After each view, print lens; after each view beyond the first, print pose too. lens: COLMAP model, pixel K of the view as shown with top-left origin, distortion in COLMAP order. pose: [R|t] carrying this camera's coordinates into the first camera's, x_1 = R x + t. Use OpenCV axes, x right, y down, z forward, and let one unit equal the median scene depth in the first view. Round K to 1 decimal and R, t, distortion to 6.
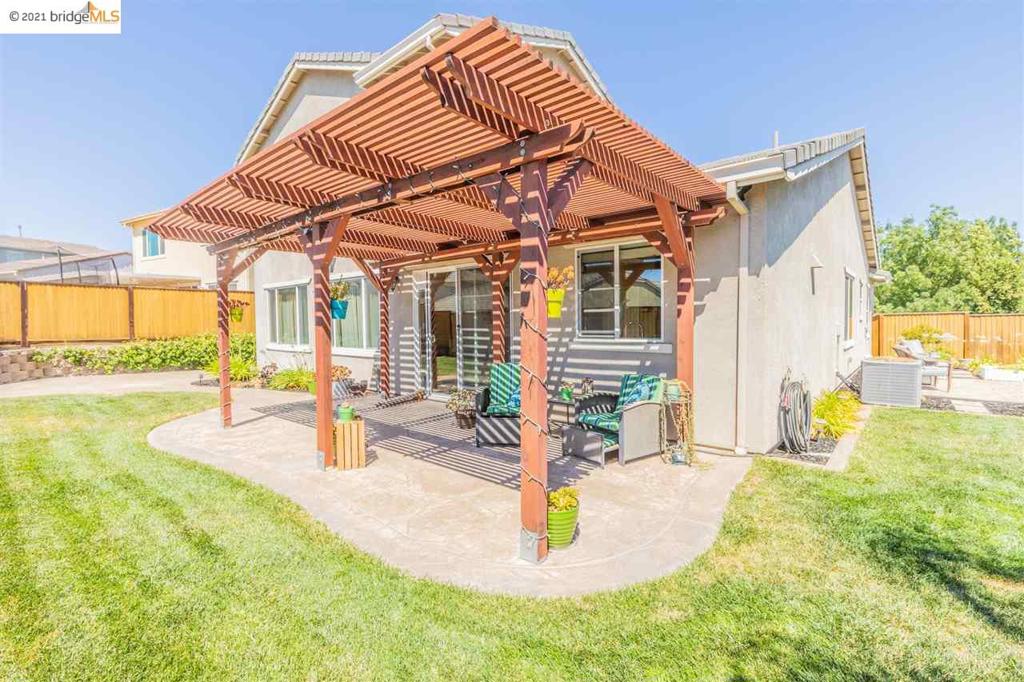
lens RADIAL K [[464.2, 0, 511.9], [0, 464.2, 340.5], [0, 0, 1]] dist [0.000224, -0.000115]
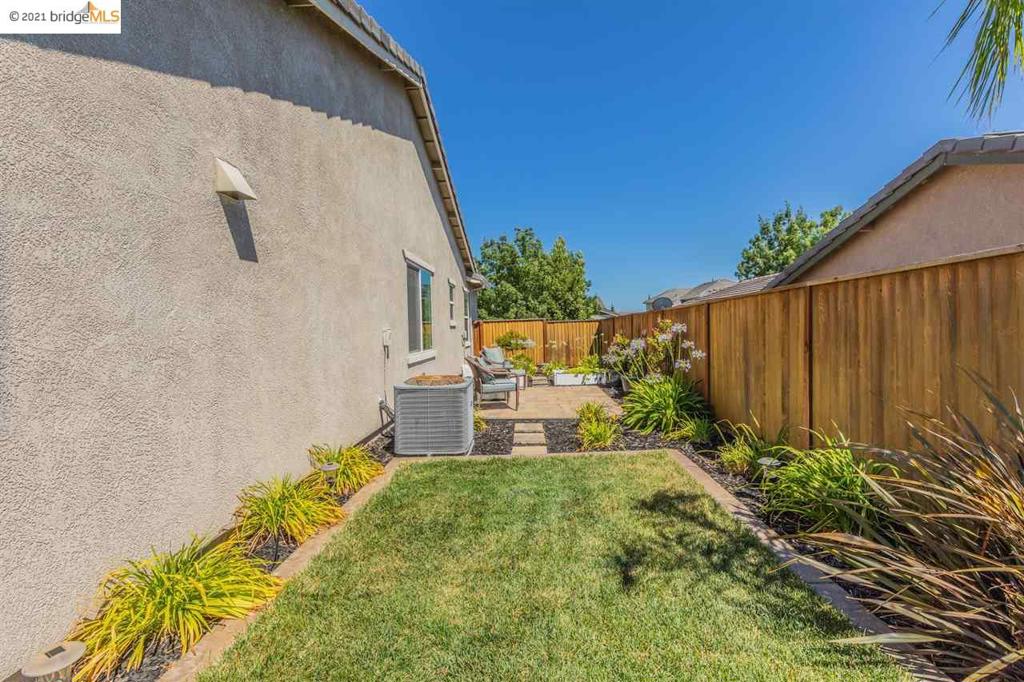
lens RADIAL K [[464.2, 0, 511.9], [0, 464.2, 340.5], [0, 0, 1]] dist [0.000224, -0.000115]
pose [[0.784165, -0.025394, 0.620033, 0.270856], [0.041225, 0.999087, -0.011220, -0.002644], [-0.619182, 0.034359, 0.784496, 0.225446]]
